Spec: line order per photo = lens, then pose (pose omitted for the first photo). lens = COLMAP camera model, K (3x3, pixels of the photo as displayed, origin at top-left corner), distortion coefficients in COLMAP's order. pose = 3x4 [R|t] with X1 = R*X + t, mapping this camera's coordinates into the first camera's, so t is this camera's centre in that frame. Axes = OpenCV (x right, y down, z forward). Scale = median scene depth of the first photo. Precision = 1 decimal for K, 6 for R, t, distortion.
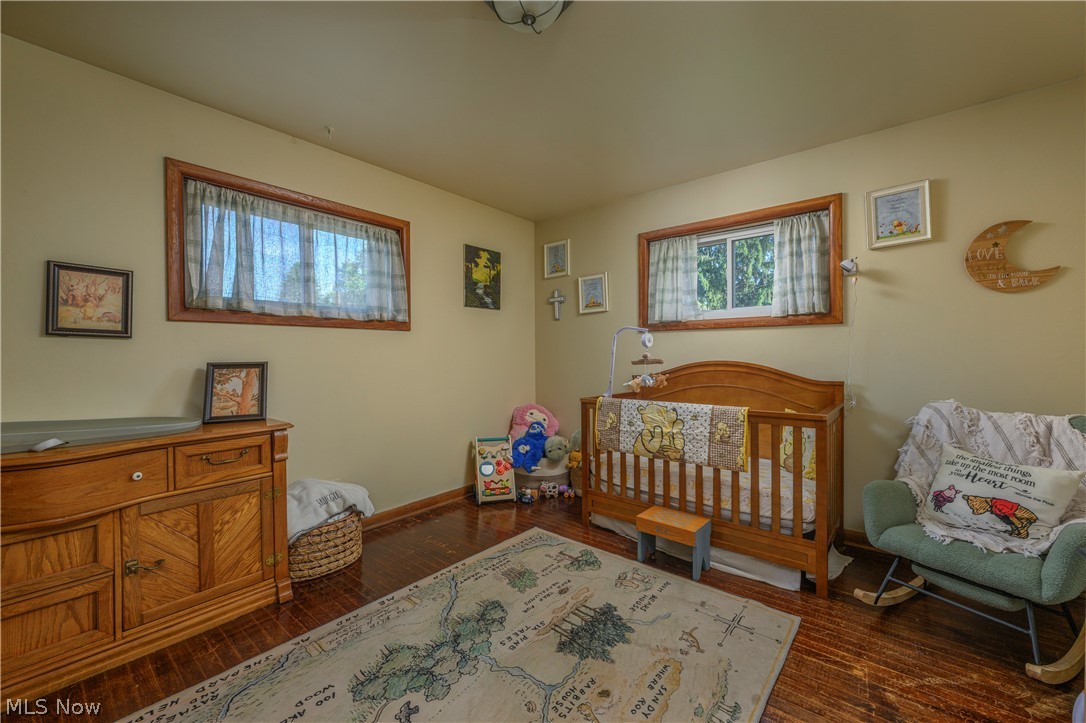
lens RADIAL K [[430.6, 0, 543.0], [0, 430.6, 361.5], [0, 0, 1]] dist [-0.000016, 0.000019]
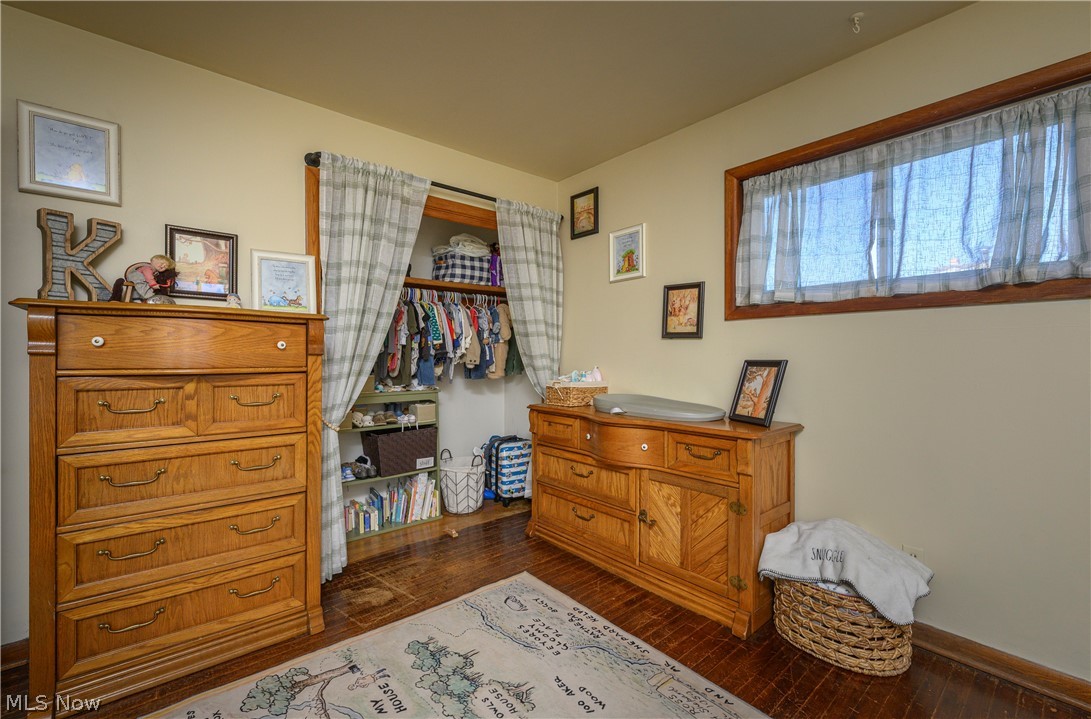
lens RADIAL K [[465.6, 0, 545.5], [0, 465.6, 359.5], [0, 0, 1]] dist [-0.000223, -0.000066]
pose [[-0.175645, 0.016532, -0.984315, 0.398601], [-0.012435, 0.999742, 0.019010, -0.013629], [0.984375, 0.015579, -0.175394, 0.808685]]
